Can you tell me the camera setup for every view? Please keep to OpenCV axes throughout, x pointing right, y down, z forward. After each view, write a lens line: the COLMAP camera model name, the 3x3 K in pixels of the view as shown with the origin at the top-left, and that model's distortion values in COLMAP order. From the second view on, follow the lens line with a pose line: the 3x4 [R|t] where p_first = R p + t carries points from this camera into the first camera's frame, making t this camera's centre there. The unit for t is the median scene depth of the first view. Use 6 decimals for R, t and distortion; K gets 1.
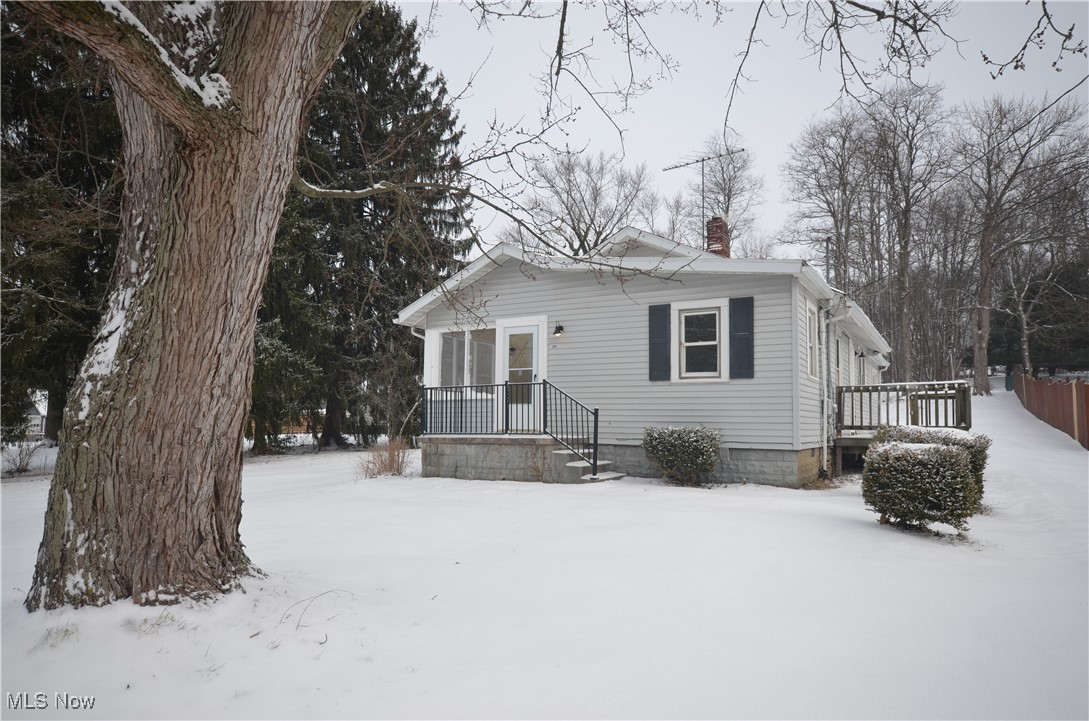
lens RADIAL K [[667.1, 0, 543.4], [0, 667.1, 382.0], [0, 0, 1]] dist [-0.000548, 0.000276]
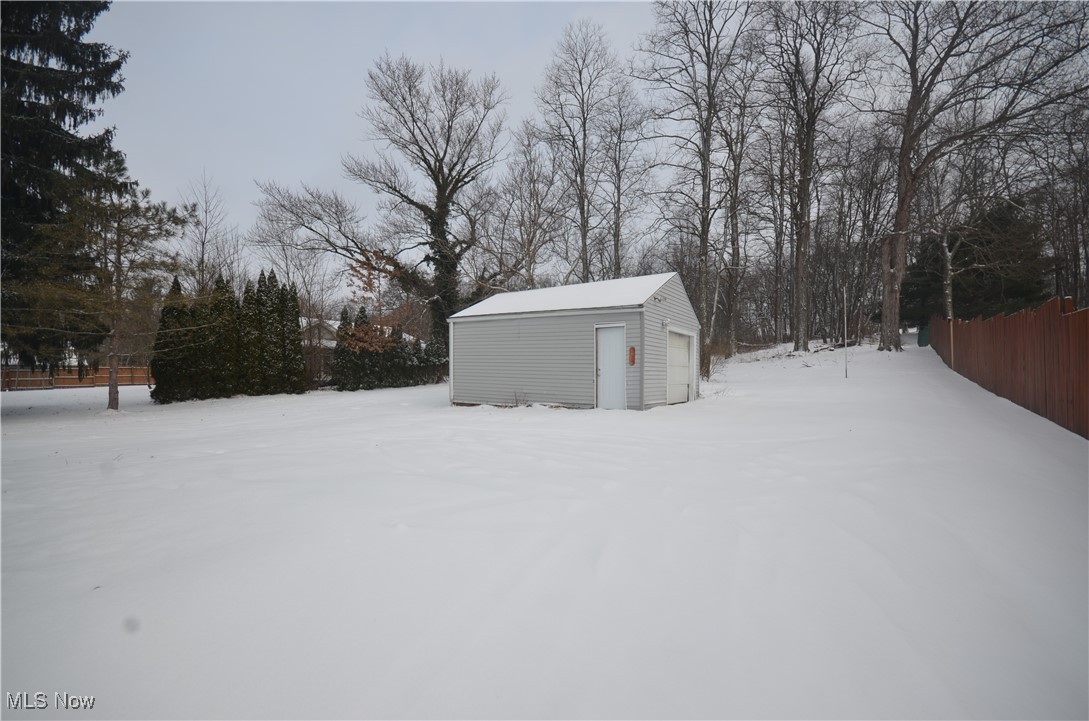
lens RADIAL K [[472.7, 0, 541.6], [0, 472.7, 379.1], [0, 0, 1]] dist [-0.001411, -0.007125]
pose [[0.998496, 0.008539, -0.054164, 0.309095], [-0.004354, 0.997028, 0.076917, 0.013975], [0.054660, -0.076566, 0.995565, 0.469527]]
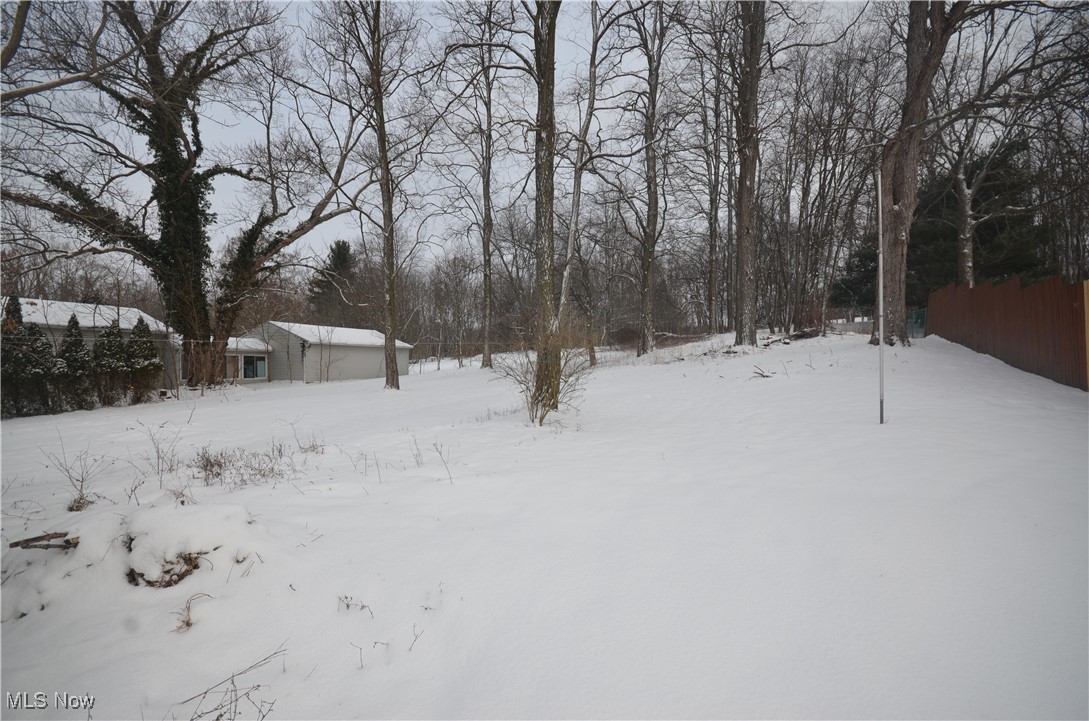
lens RADIAL K [[472.7, 0, 541.6], [0, 472.7, 379.1], [0, 0, 1]] dist [-0.001411, -0.007125]
pose [[0.998383, -0.002407, 0.056794, 0.445895], [-0.002883, 0.995674, 0.092866, 0.015883], [-0.056771, -0.092879, 0.994058, 0.775133]]
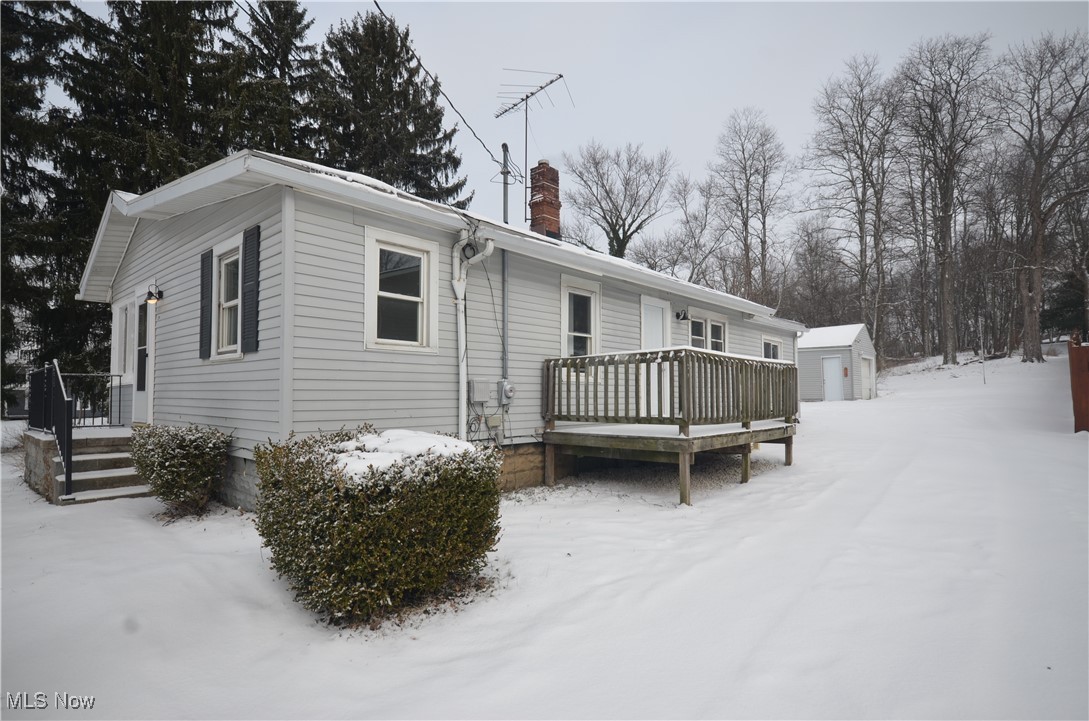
lens RADIAL K [[550.5, 0, 538.7], [0, 550.5, 377.6], [0, 0, 1]] dist [0.017919, -0.014974]
pose [[0.979960, -0.018347, -0.198346, 0.149513], [0.024603, 0.999273, 0.029124, 0.002324], [0.197668, -0.033421, 0.979699, 0.115403]]
